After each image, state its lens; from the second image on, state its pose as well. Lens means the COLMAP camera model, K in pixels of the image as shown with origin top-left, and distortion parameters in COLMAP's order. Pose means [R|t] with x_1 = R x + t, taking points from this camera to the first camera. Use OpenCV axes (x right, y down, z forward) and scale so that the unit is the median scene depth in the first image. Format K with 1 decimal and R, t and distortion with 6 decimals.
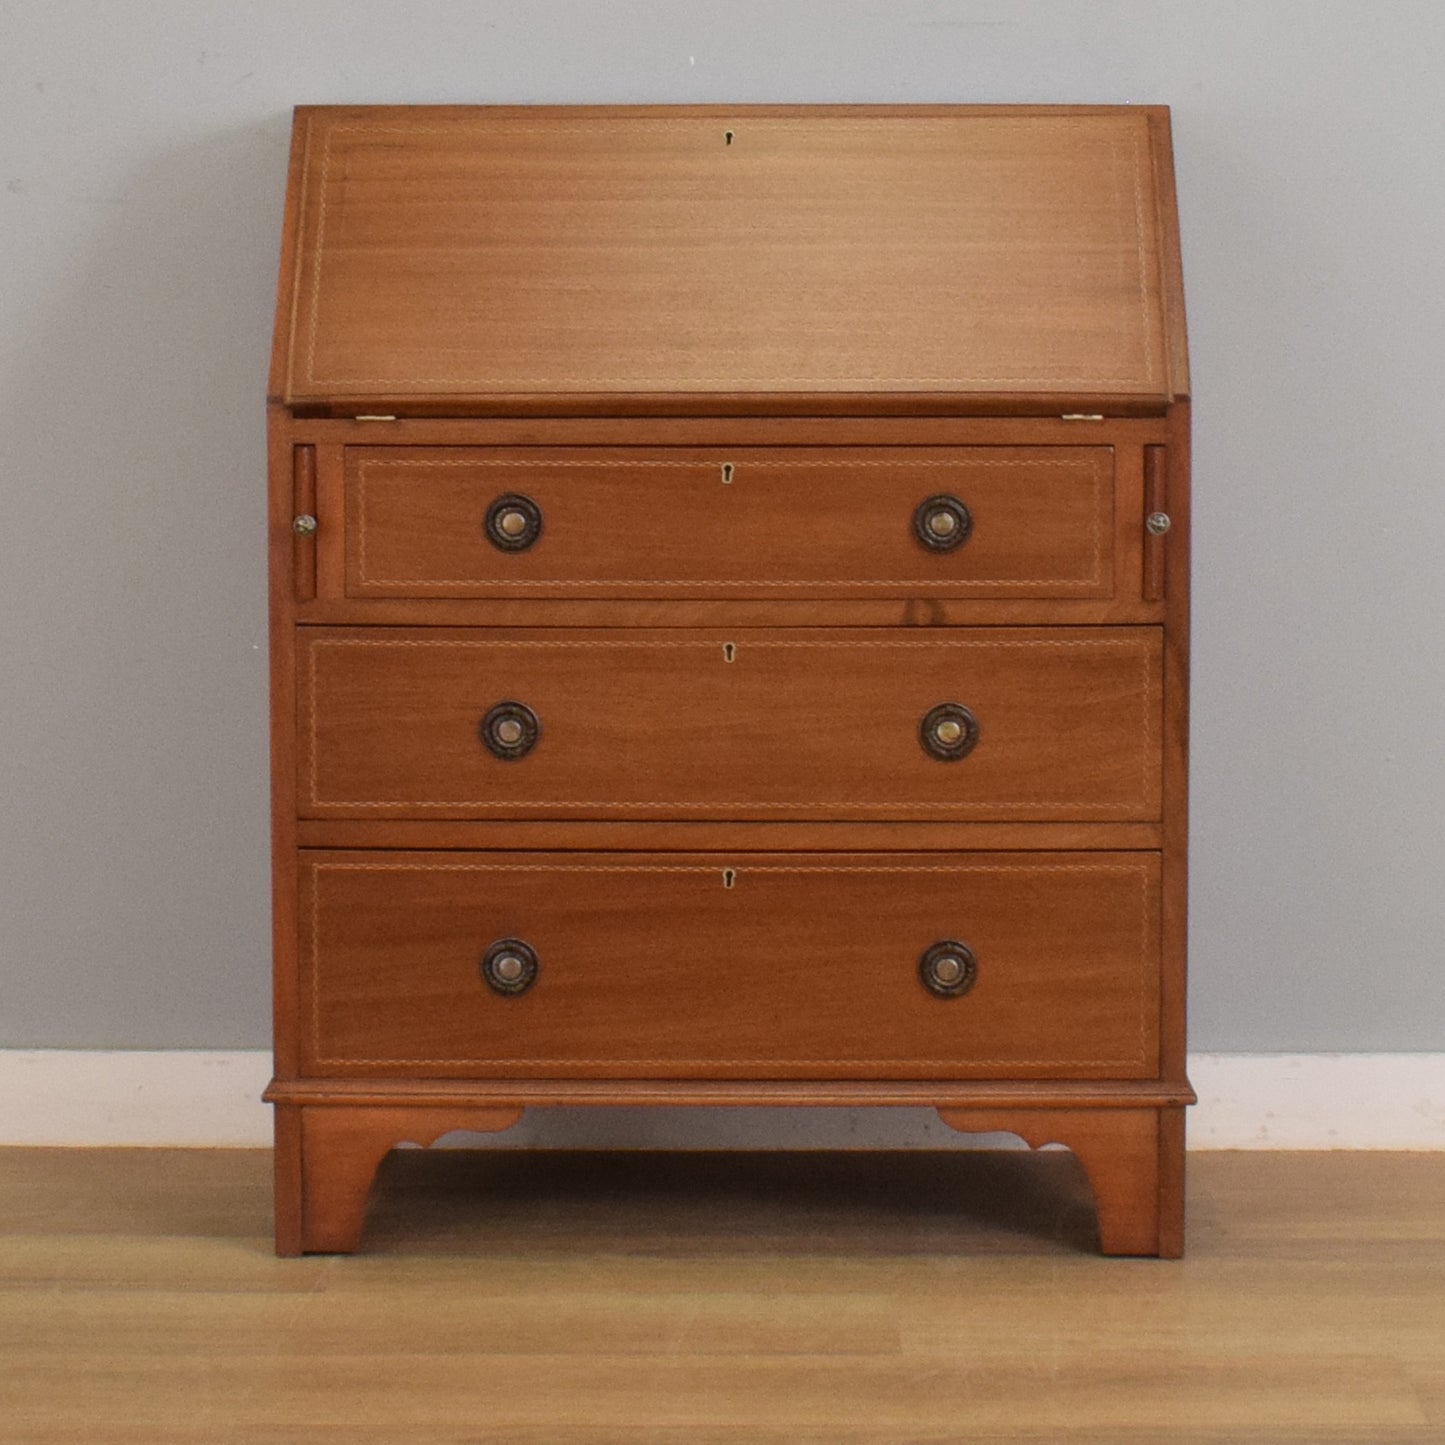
lens RADIAL K [[4509.2, 0, 720.5], [0, 4509.2, 711.7], [0, 0, 1]] dist [0.059042, 0.000000]
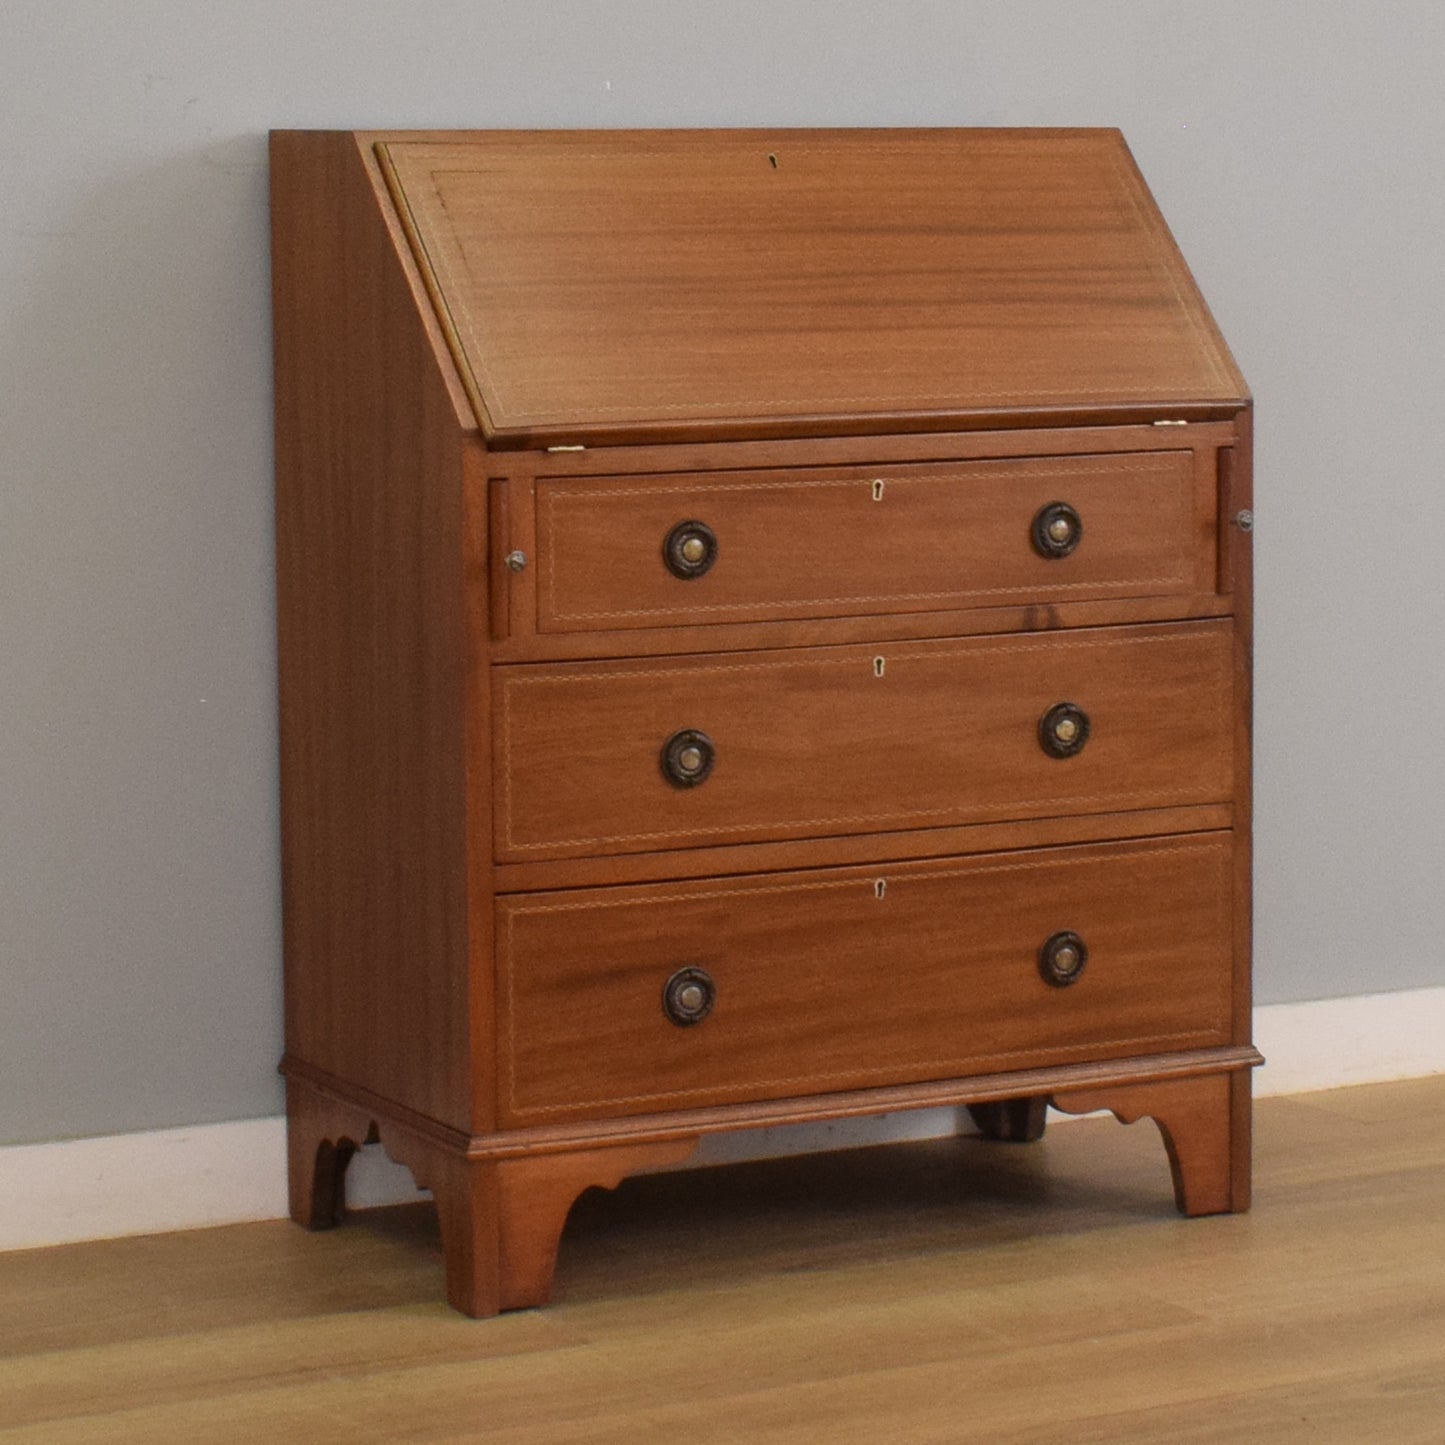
lens RADIAL K [[4509.2, 0, 691.1], [0, 4509.2, 735.0], [0, 0, 1]] dist [0.059042, 0.000000]
pose [[0.878269, -0.066871, 0.473468, -0.515986], [0.069330, 0.997518, 0.012281, -0.013087], [-0.473114, 0.022040, 0.880725, 0.124835]]
